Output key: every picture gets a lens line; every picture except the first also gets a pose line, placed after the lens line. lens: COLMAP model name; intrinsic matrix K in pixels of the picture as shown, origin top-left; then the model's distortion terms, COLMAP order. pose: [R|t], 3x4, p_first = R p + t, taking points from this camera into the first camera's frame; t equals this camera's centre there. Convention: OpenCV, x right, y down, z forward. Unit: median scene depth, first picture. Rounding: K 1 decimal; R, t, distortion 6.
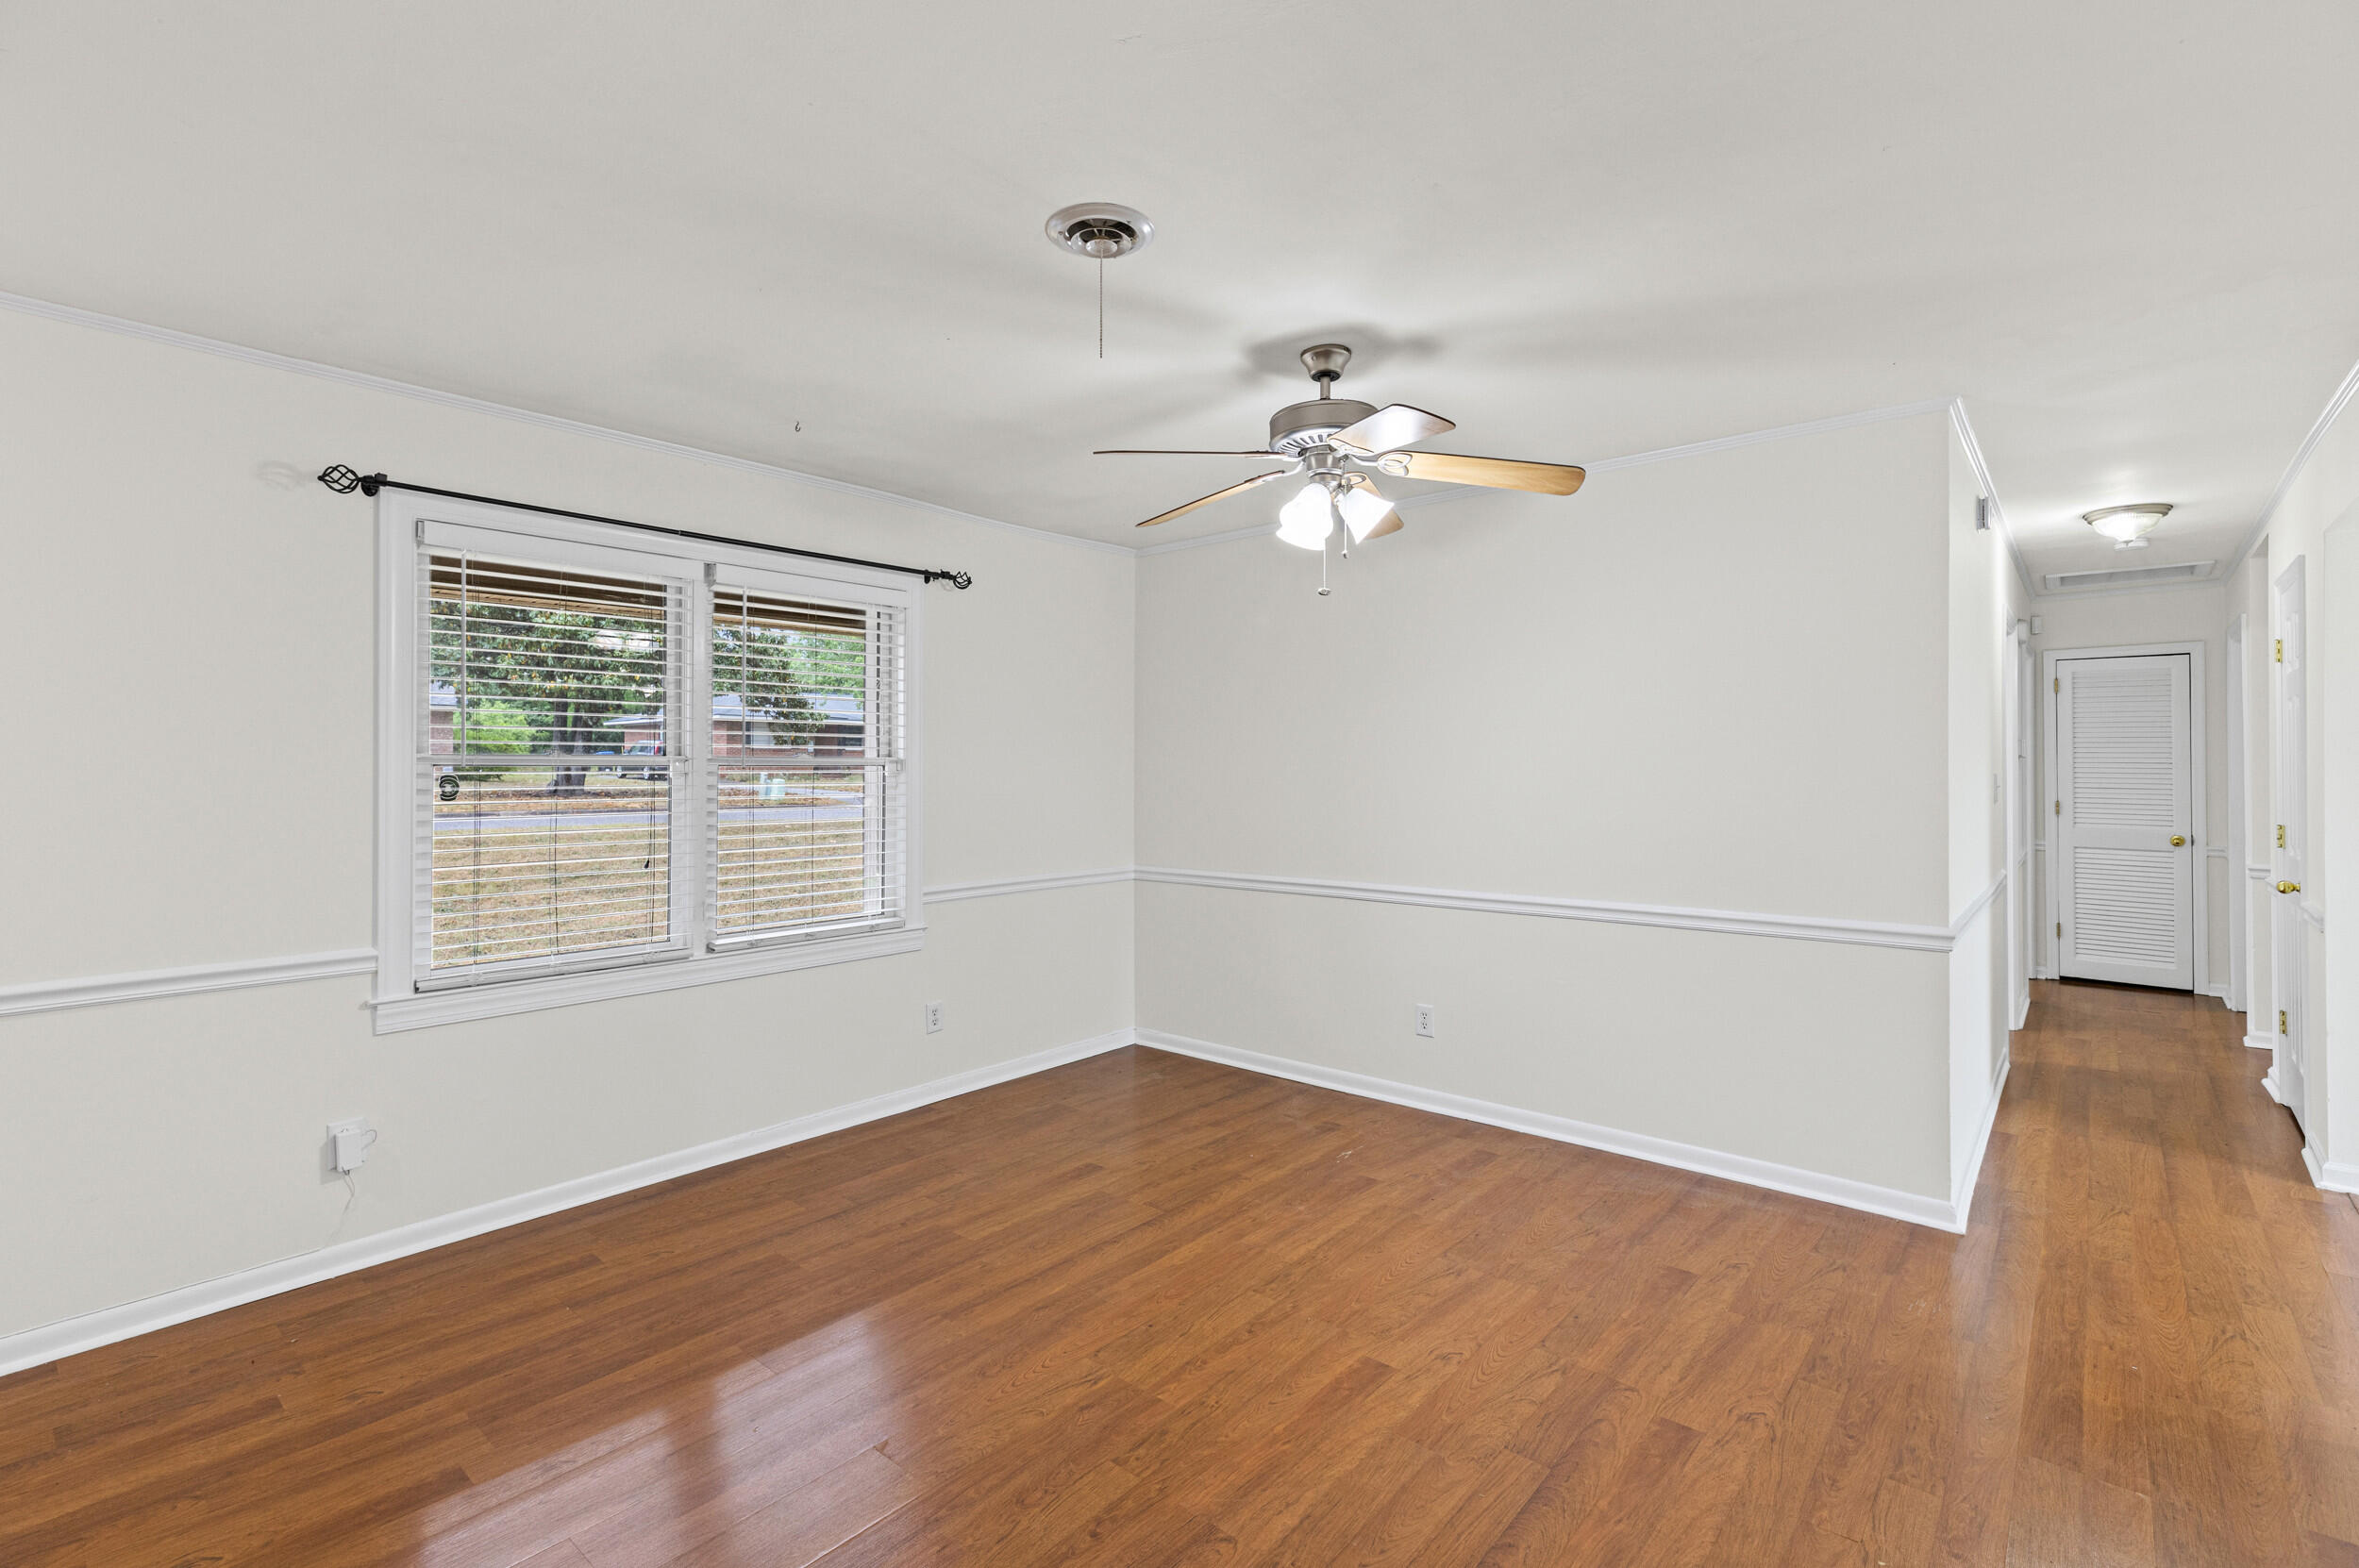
lens RADIAL K [[1061.7, 0, 1168.2], [0, 1061.7, 760.2], [0, 0, 1]] dist [0.003110, -0.000215]
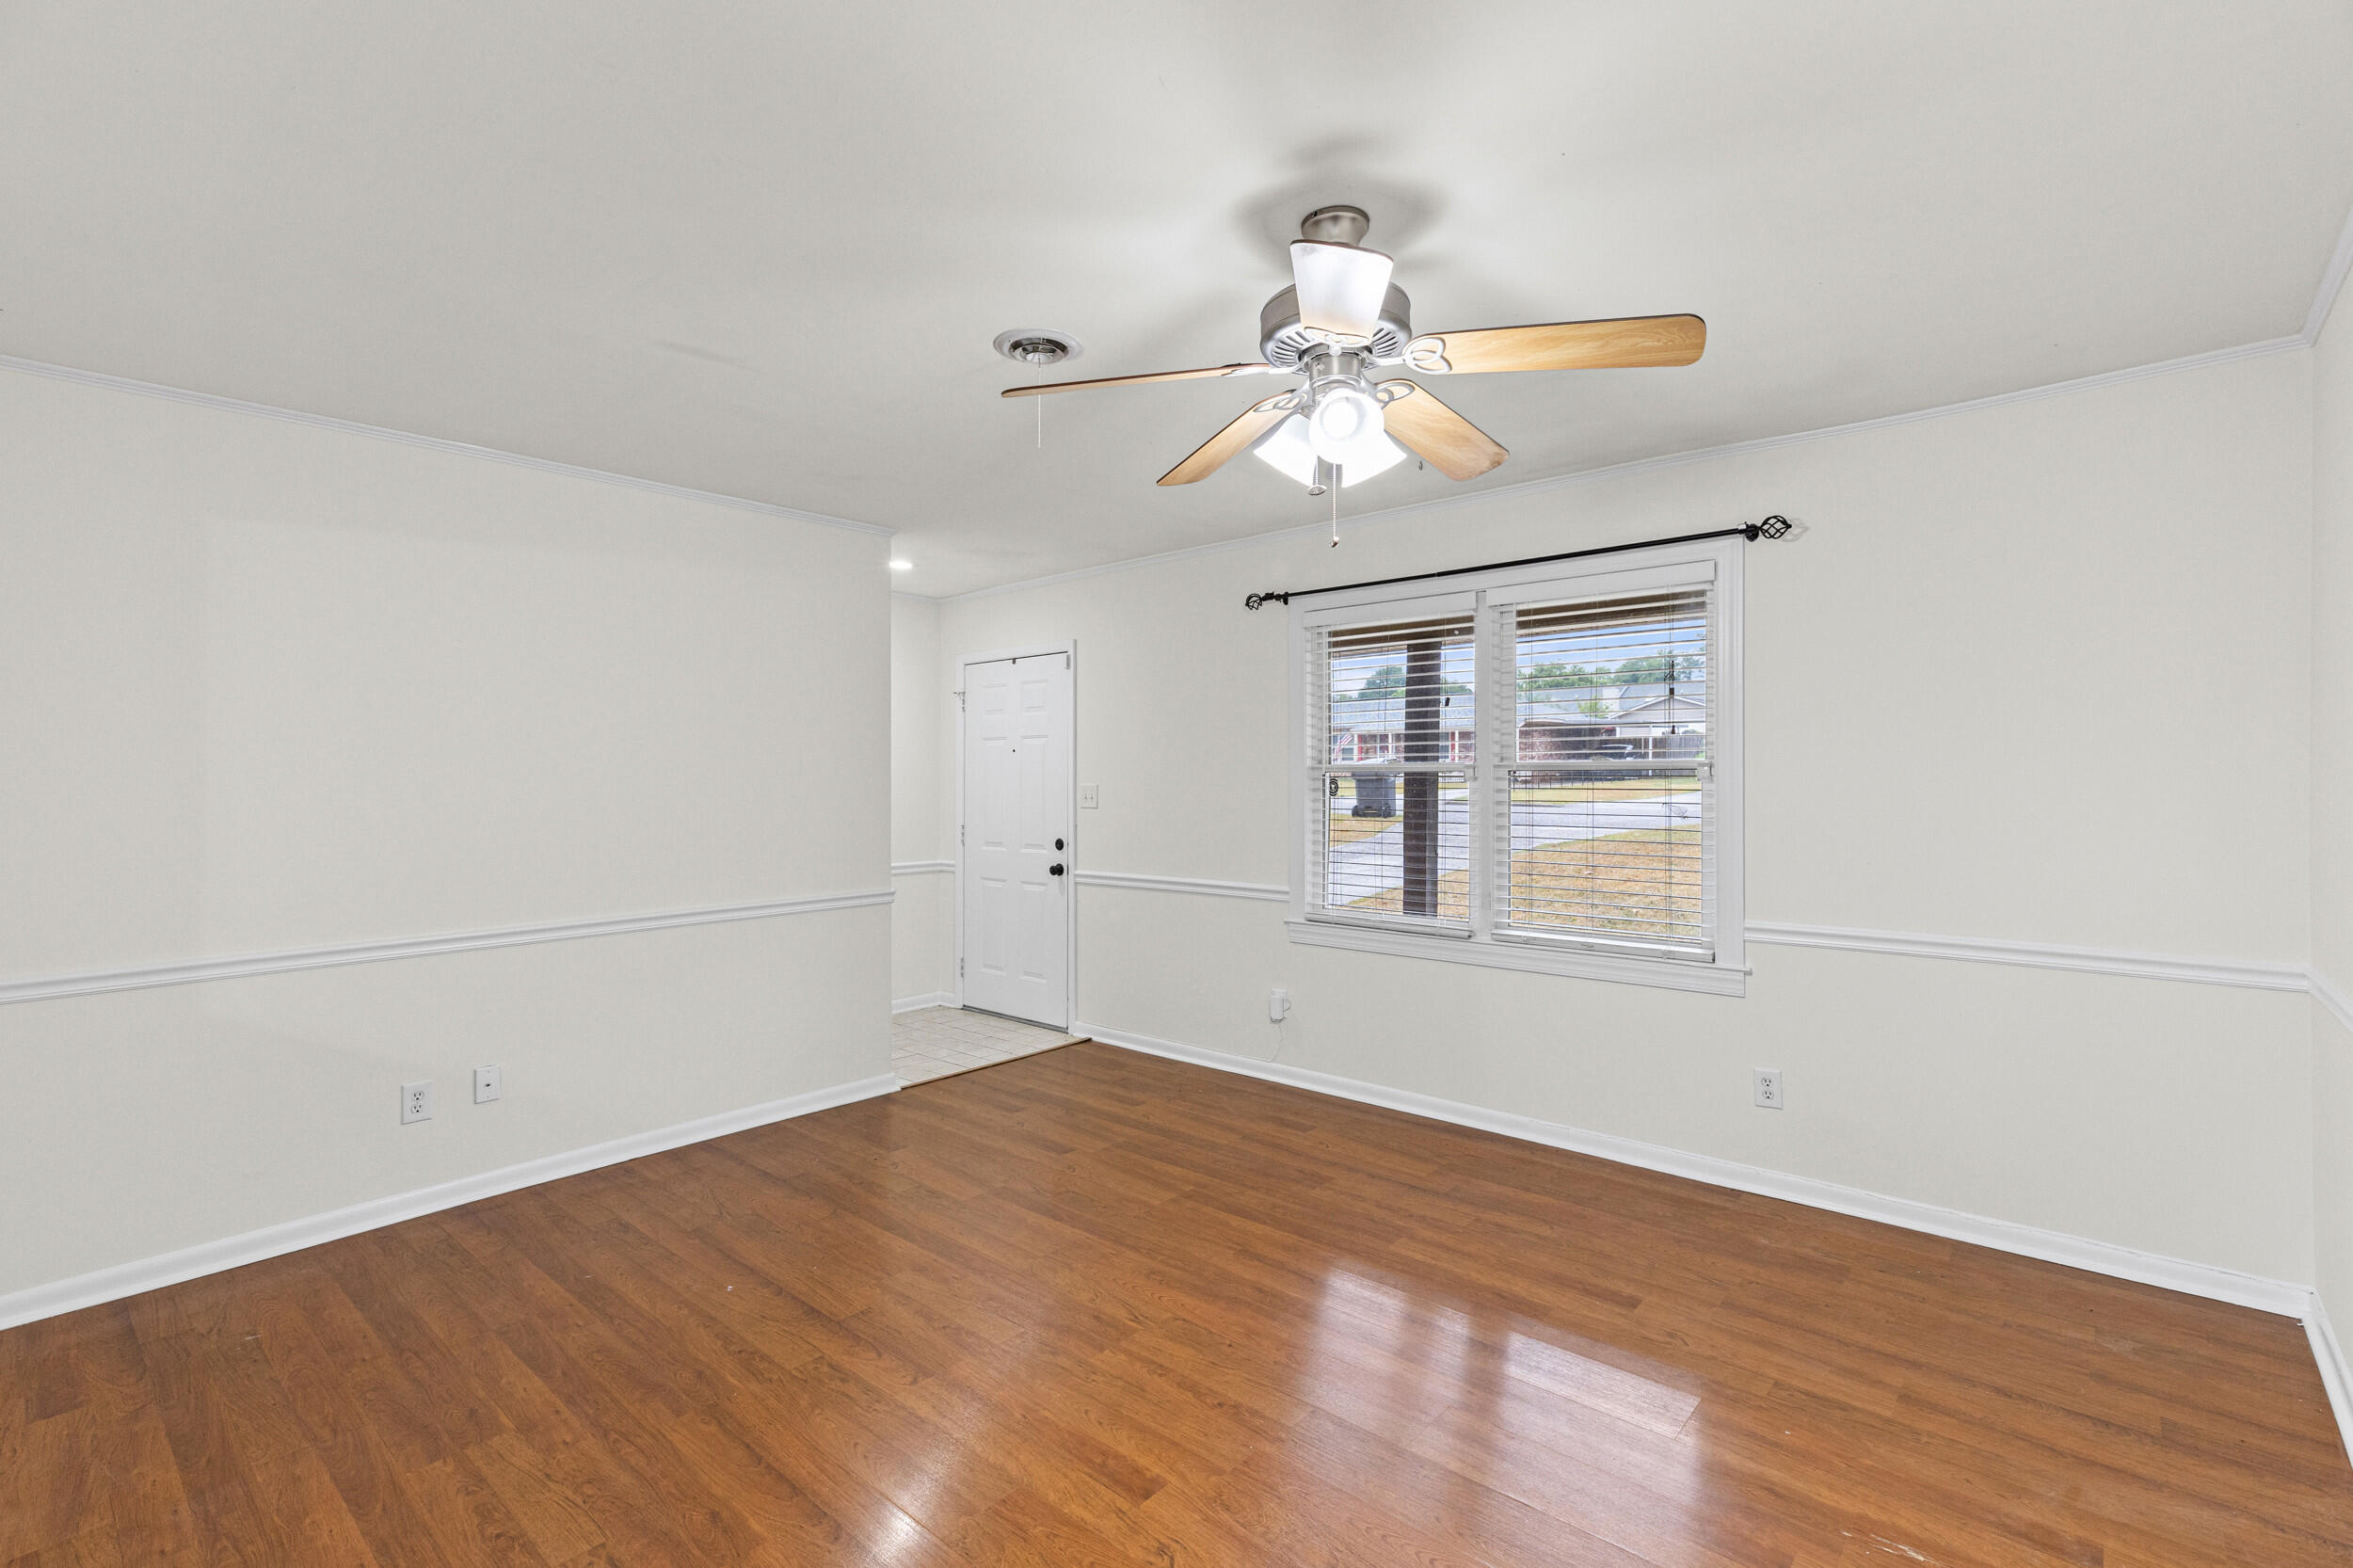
lens RADIAL K [[1059.0, 0, 1171.9], [0, 1059.0, 764.7], [0, 0, 1]] dist [0.003110, -0.000215]
pose [[-0.002861, -0.004467, -0.999986, 0.765305], [0.012098, 0.999917, -0.004502, -0.000025], [0.999923, -0.012110, -0.002806, 0.757854]]
